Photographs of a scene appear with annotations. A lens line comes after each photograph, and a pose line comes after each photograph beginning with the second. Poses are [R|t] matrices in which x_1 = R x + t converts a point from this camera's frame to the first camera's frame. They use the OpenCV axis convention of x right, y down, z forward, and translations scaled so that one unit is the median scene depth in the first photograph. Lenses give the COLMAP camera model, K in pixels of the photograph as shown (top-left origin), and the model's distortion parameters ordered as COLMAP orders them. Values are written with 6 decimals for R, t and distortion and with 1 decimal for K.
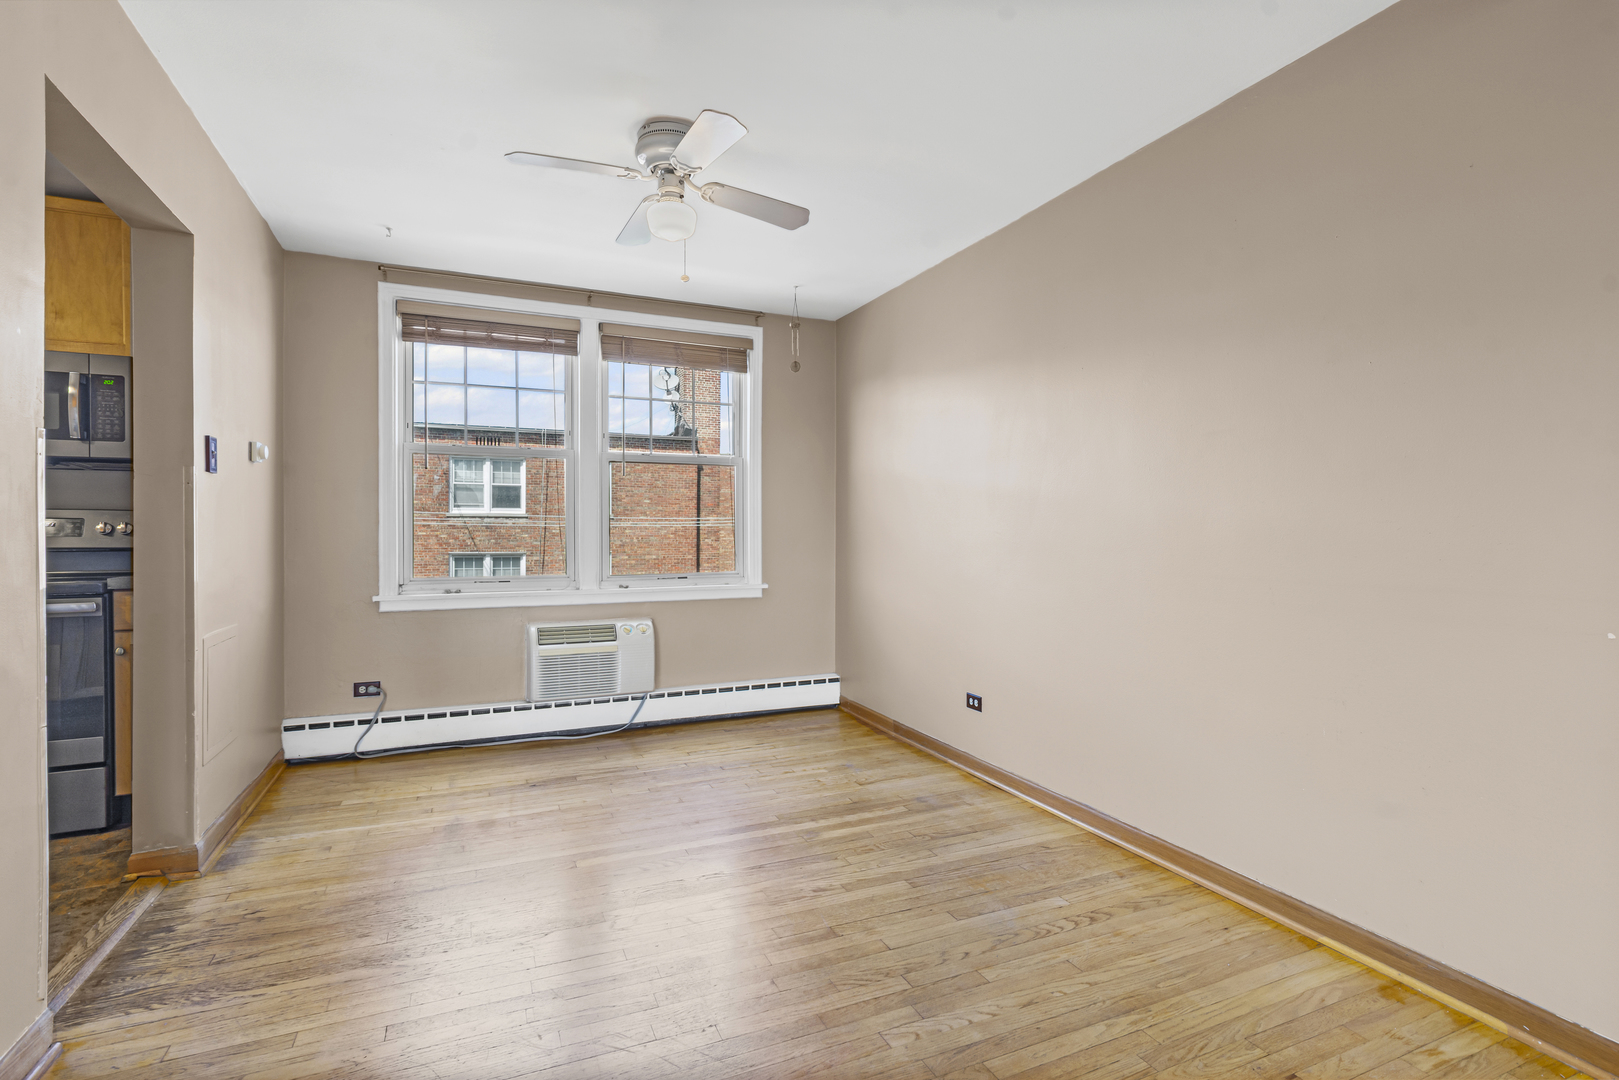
lens RADIAL K [[764.1, 0, 805.1], [0, 764.1, 535.0], [0, 0, 1]] dist [0.001018, -0.000203]
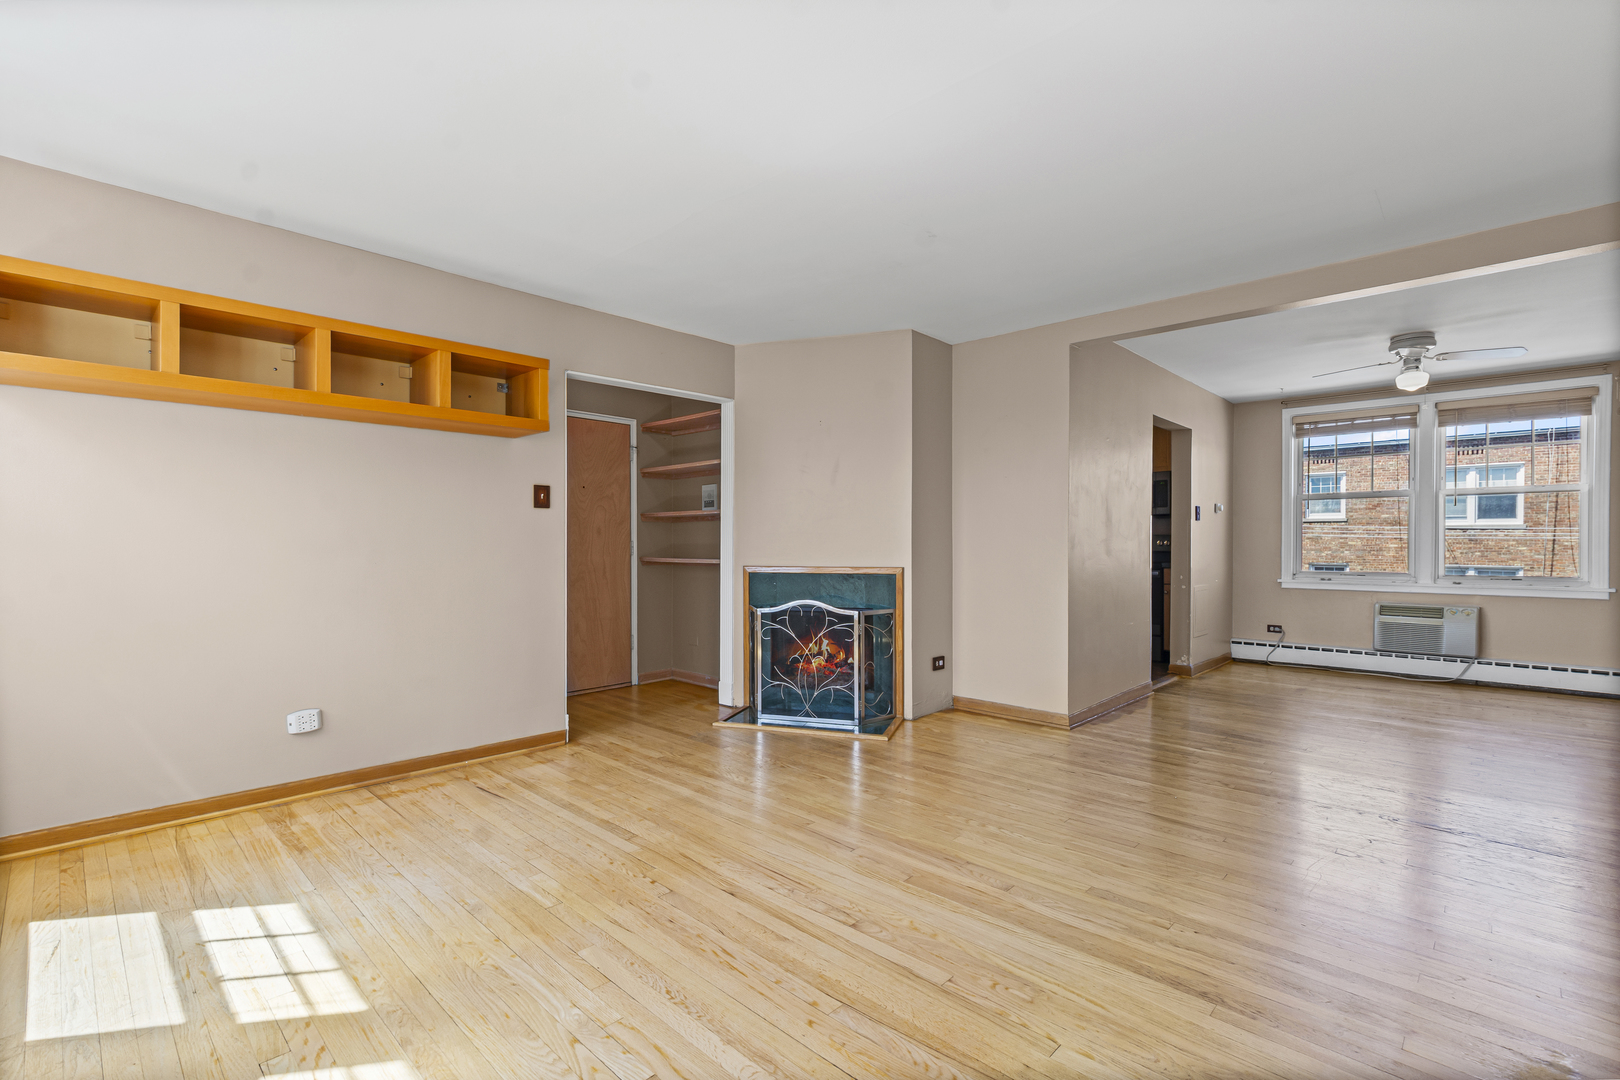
lens RADIAL K [[735.1, 0, 774.5], [0, 735.1, 548.3], [0, 0, 1]] dist [-0.046003, 0.015235]
pose [[0.351201, 0.007950, -0.936266, 0.627117], [-0.005654, 0.999964, 0.006370, 0.001172], [0.936283, 0.003056, 0.351233, -0.739660]]
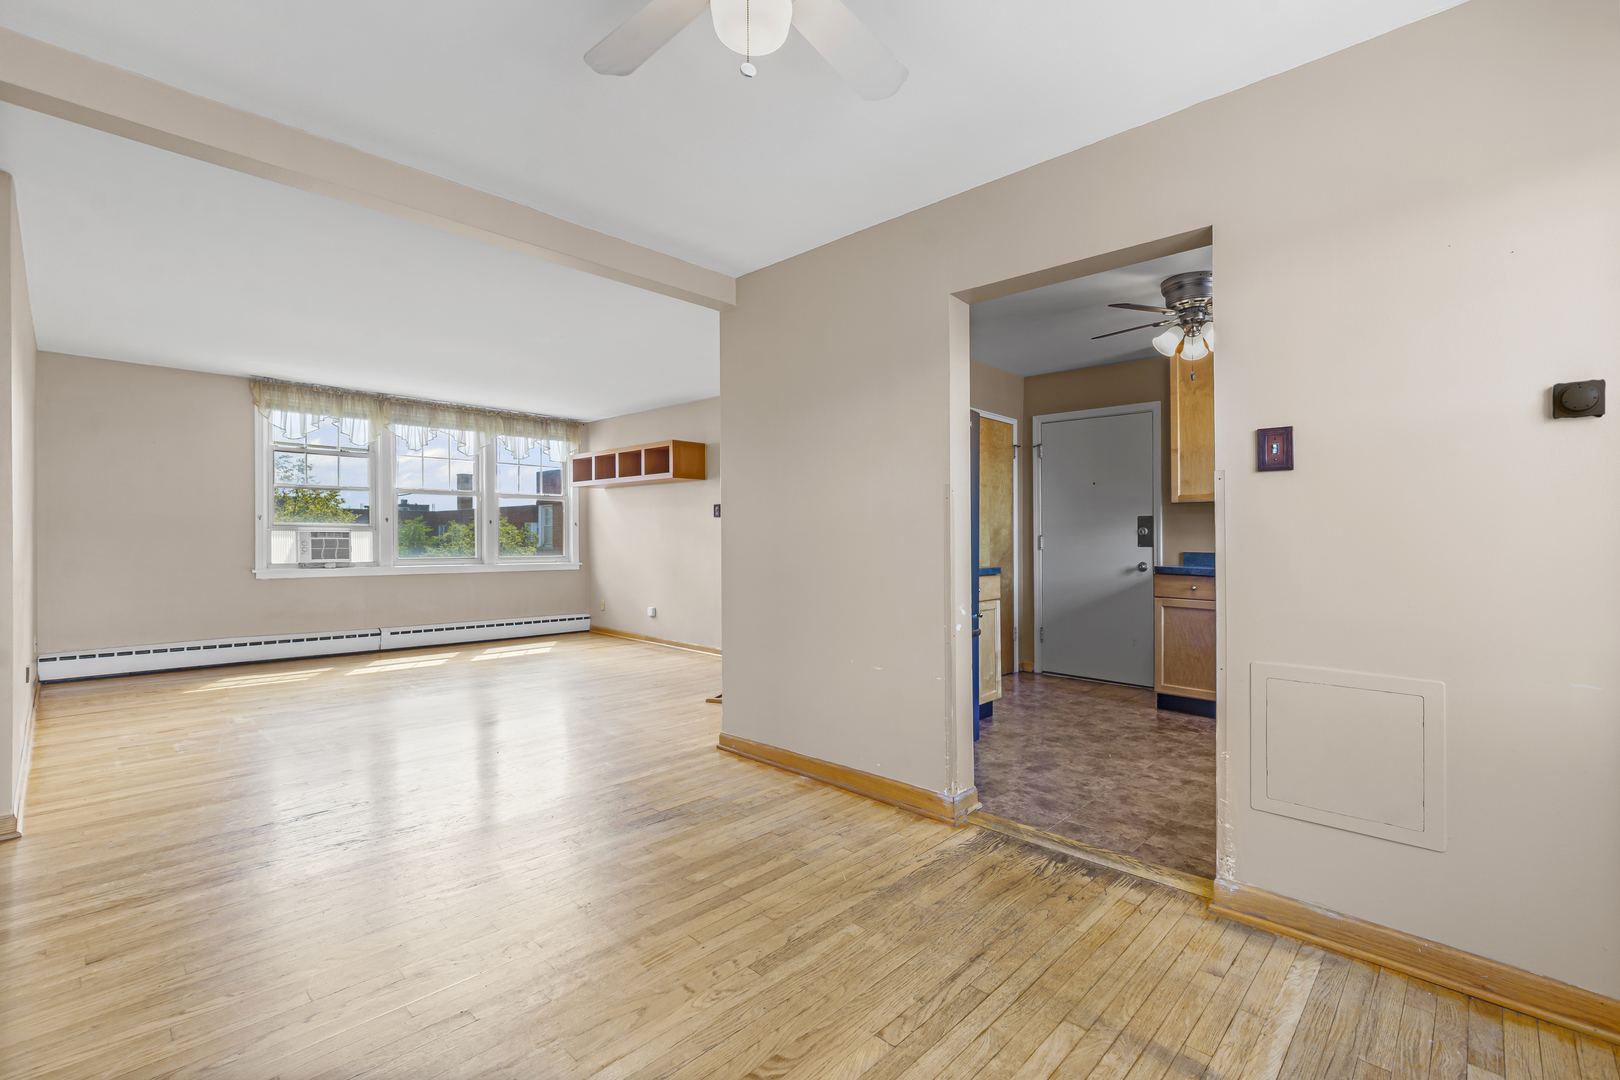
lens RADIAL K [[729.0, 0, 807.2], [0, 729.0, 503.6], [0, 0, 1]] dist [0.002300, -0.005915]
pose [[-0.922286, -0.027971, -0.385495, 0.011343], [-0.013615, 0.999110, -0.039922, -0.004040], [0.386268, -0.031571, -0.921846, 1.046117]]
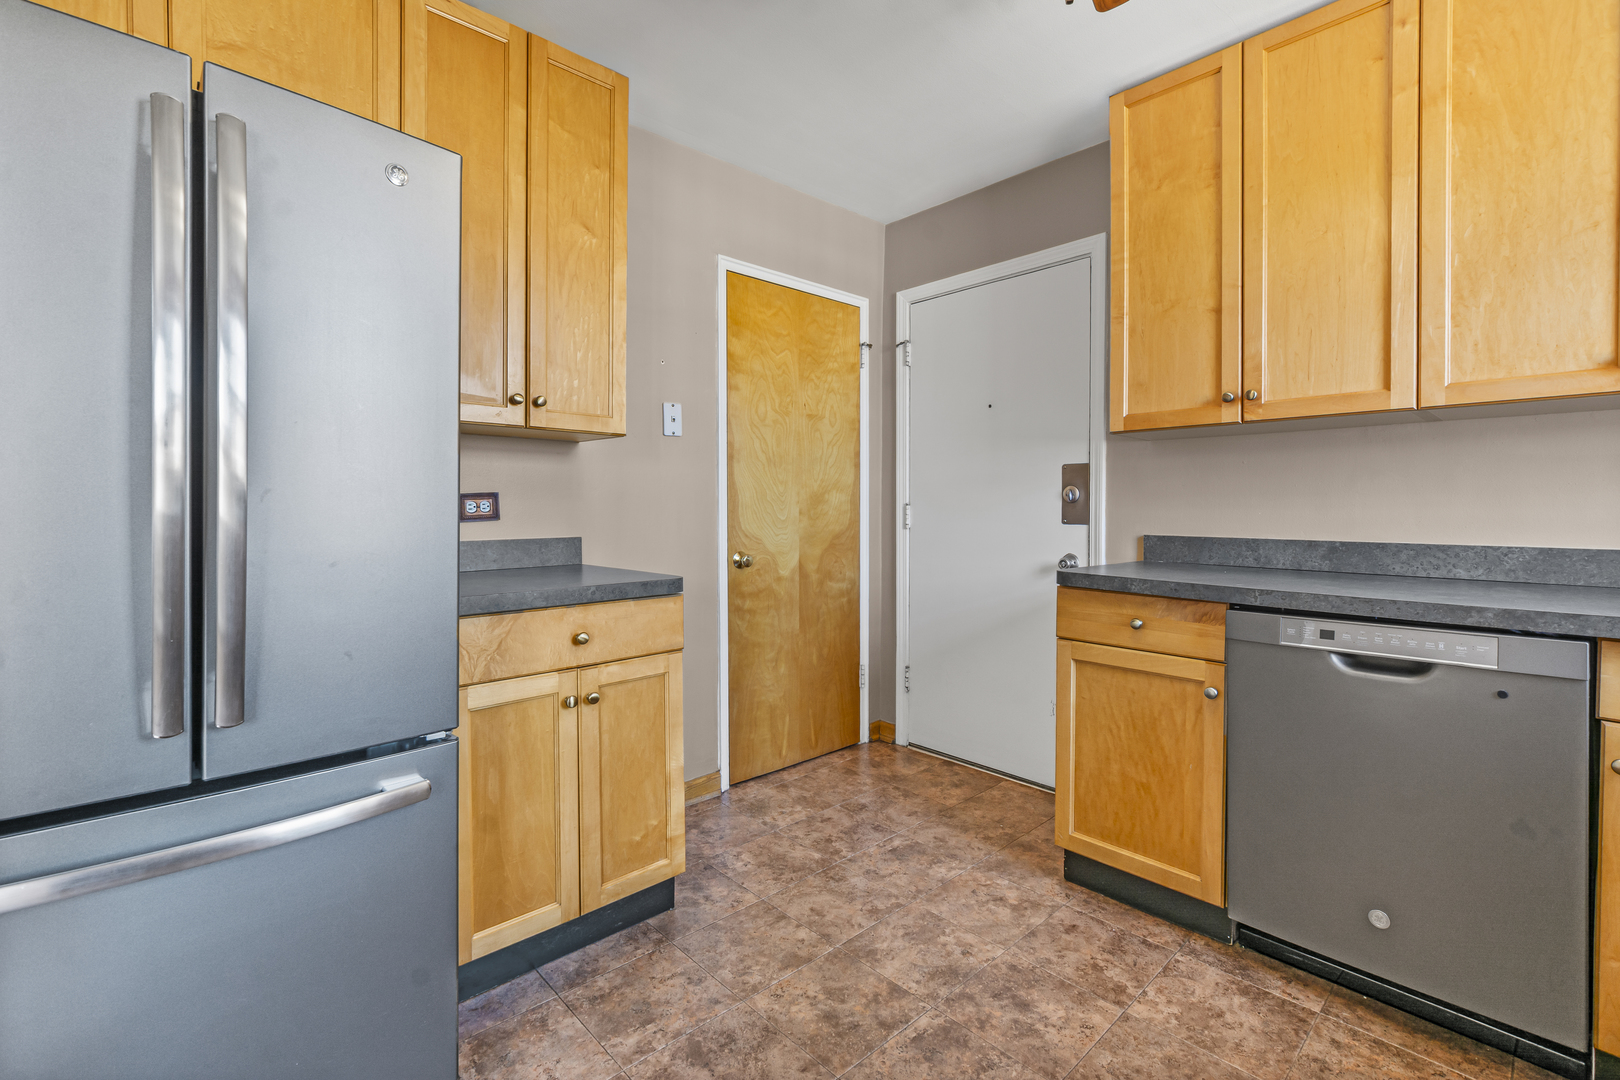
lens RADIAL K [[729.0, 0, 807.2], [0, 729.0, 503.6], [0, 0, 1]] dist [0.002300, -0.005915]
pose [[-0.946129, -0.001405, -0.323787, -0.639520], [-0.003228, 0.999982, 0.005094, -0.008648], [0.323773, 0.005864, -0.946116, 0.601646]]
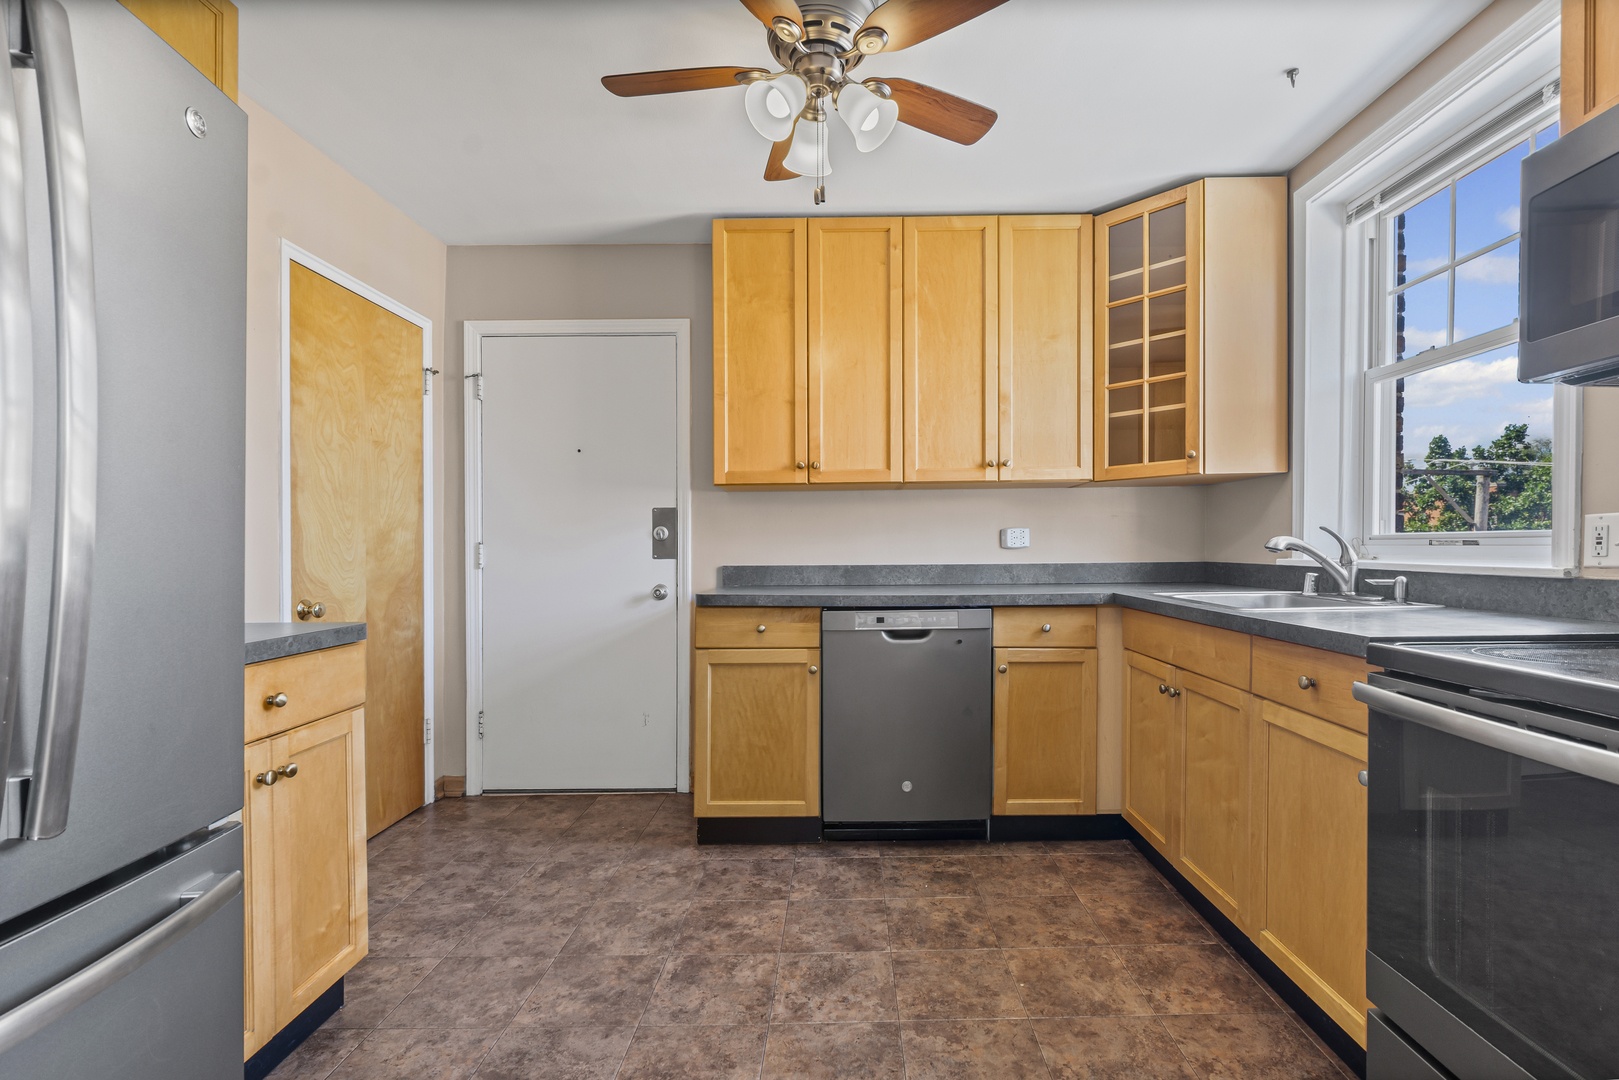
lens RADIAL K [[745.0, 0, 860.6], [0, 745.0, 541.2], [0, 0, 1]] dist [0.002245, -0.008913]
pose [[-0.388244, -0.003608, -0.921550, -0.416826], [0.000520, 0.999991, -0.004134, -0.002425], [0.921557, -0.002085, -0.388238, 0.554175]]
